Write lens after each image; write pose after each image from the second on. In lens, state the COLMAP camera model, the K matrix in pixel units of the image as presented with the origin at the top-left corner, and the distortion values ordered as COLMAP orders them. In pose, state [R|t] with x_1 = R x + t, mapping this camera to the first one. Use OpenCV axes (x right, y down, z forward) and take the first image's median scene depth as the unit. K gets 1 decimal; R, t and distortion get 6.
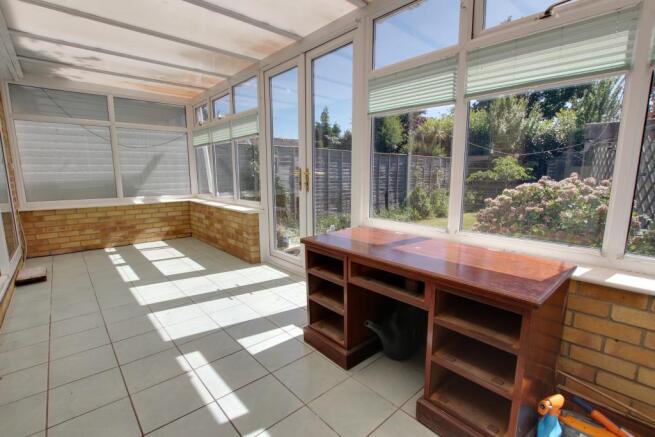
lens RADIAL K [[303.0, 0, 328.3], [0, 303.0, 219.6], [0, 0, 1]] dist [-0.025834, 0.002567]
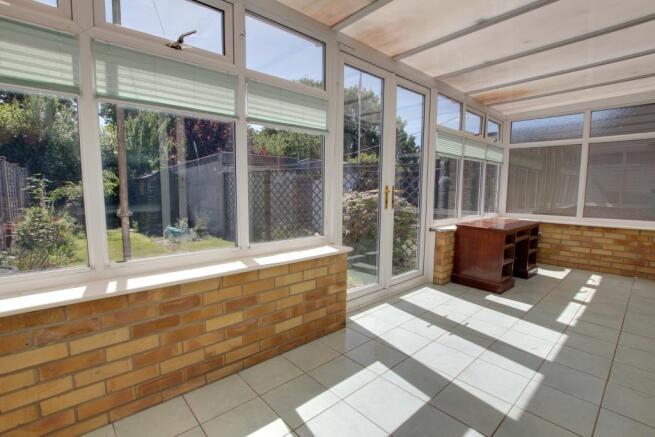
lens RADIAL K [[303.0, 0, 327.0], [0, 303.0, 219.8], [0, 0, 1]] dist [-0.025834, 0.002567]
pose [[0.002156, -0.104191, 0.994555, -0.353401], [0.143023, 0.984365, 0.102813, -0.063518], [-0.989717, 0.142023, 0.017024, 0.394193]]
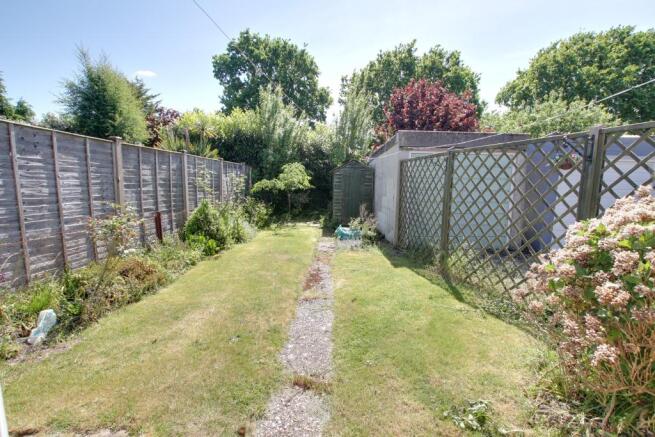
lens RADIAL K [[303.0, 0, 324.8], [0, 303.0, 221.6], [0, 0, 1]] dist [-0.025834, 0.002567]
pose [[0.690637, -0.087435, 0.717896, -0.002110], [0.102265, 0.994497, 0.022742, -0.056395], [-0.715934, 0.057710, 0.695778, 0.365357]]
